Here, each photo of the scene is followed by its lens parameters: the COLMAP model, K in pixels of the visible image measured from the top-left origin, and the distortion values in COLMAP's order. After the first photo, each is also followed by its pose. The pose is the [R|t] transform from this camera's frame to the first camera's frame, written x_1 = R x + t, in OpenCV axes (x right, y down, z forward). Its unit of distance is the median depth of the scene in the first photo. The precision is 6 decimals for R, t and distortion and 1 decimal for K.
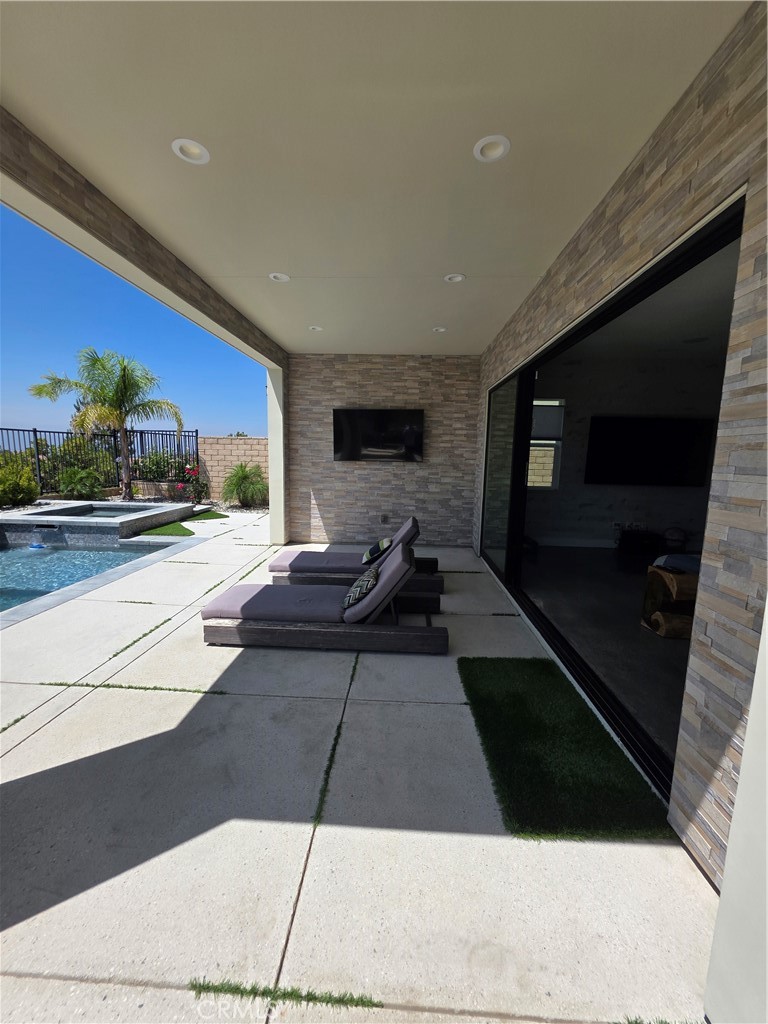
lens RADIAL K [[407.5, 0, 385.1], [0, 407.5, 509.8], [0, 0, 1]] dist [-0.000196, 0.000496]
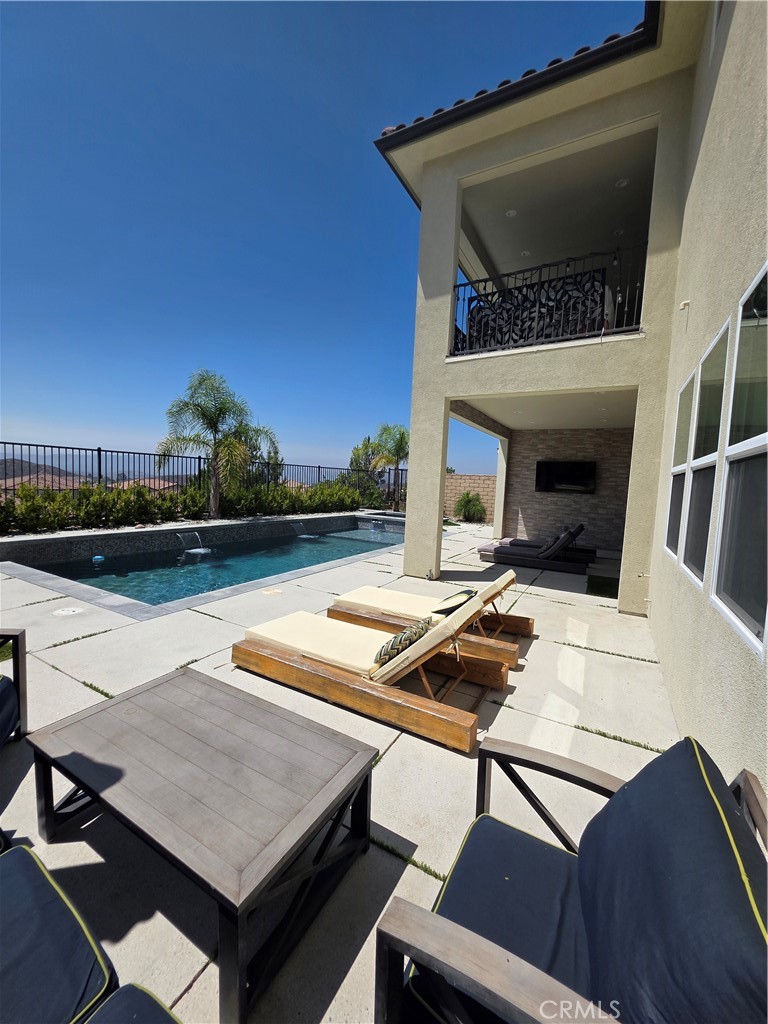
lens RADIAL K [[407.5, 0, 384.0], [0, 407.5, 510.3], [0, 0, 1]] dist [-0.000196, 0.000496]
pose [[0.896042, 0.053457, -0.440738, 0.060180], [-0.086829, 0.994654, -0.055886, 0.103611], [0.435395, 0.088345, 0.895894, -0.760242]]
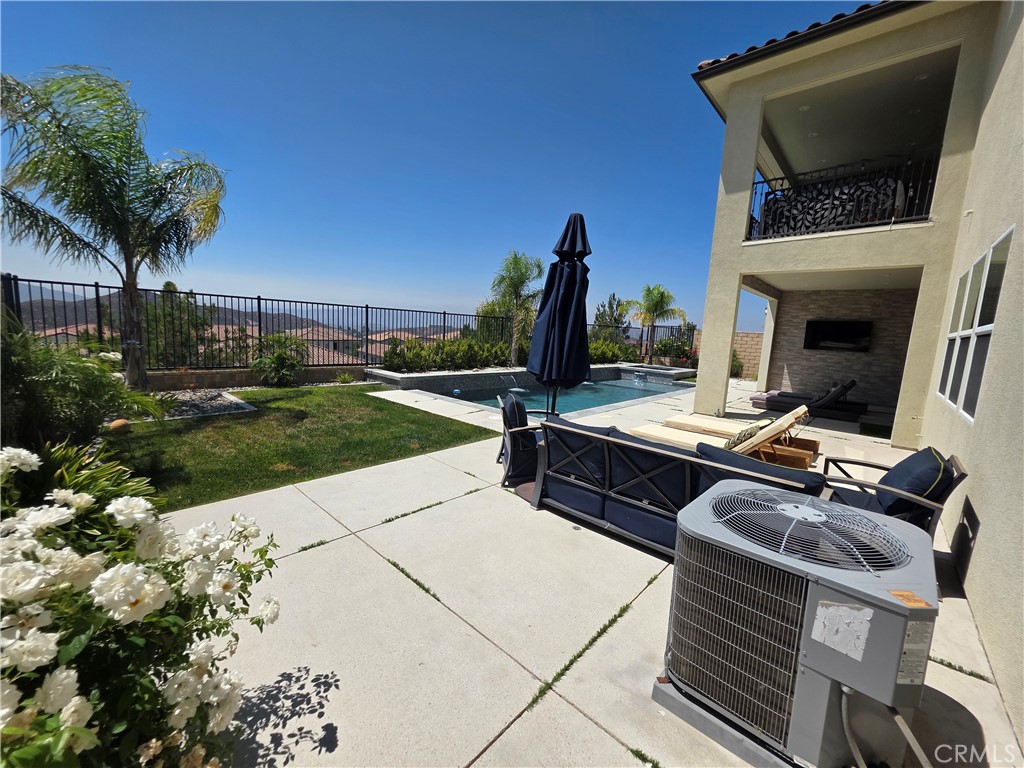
lens RADIAL K [[407.5, 0, 508.1], [0, 407.5, 383.5], [0, 0, 1]] dist [-0.000196, 0.000496]
pose [[0.769043, 0.104350, -0.630622, 0.022941], [-0.121515, 0.992460, 0.016036, 0.159882], [0.627541, 0.064298, 0.775924, -1.194162]]
